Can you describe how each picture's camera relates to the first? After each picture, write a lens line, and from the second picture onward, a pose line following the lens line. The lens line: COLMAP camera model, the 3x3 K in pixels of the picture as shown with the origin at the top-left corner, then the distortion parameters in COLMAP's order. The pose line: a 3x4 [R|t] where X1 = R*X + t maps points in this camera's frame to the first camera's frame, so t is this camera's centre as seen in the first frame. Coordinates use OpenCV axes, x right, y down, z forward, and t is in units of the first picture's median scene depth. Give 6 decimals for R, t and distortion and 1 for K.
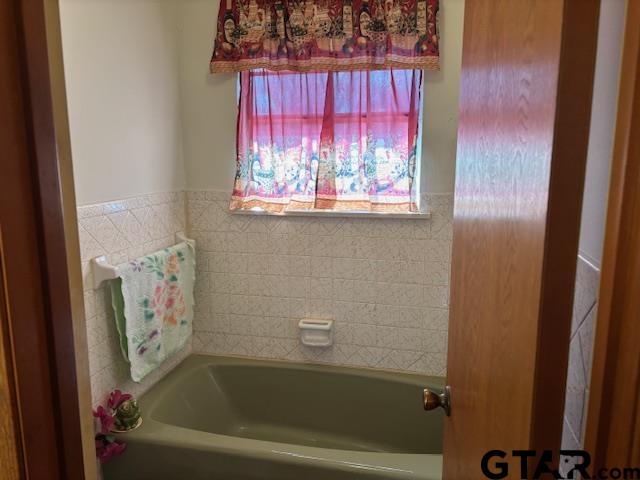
lens RADIAL K [[483.4, 0, 315.9], [0, 483.4, 233.9], [0, 0, 1]] dist [0.050465, -0.057176]
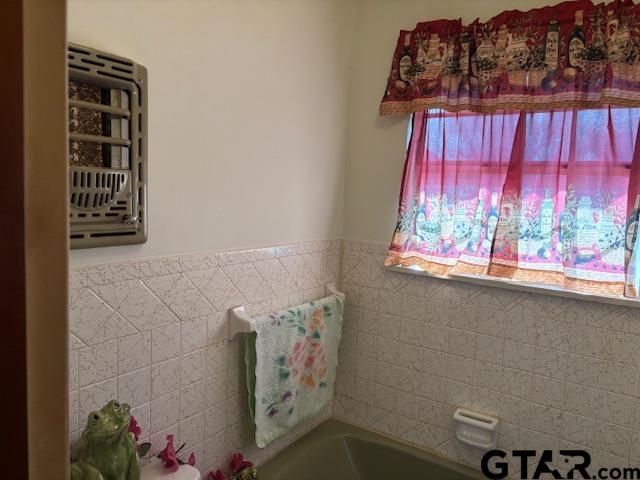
lens RADIAL K [[483.4, 0, 317.0], [0, 483.4, 237.9], [0, 0, 1]] dist [0.050465, -0.057176]
pose [[0.932491, 0.084653, -0.351132, 0.012528], [-0.109856, 0.992563, -0.052448, -0.041431], [0.344081, 0.087481, 0.934856, 0.131089]]
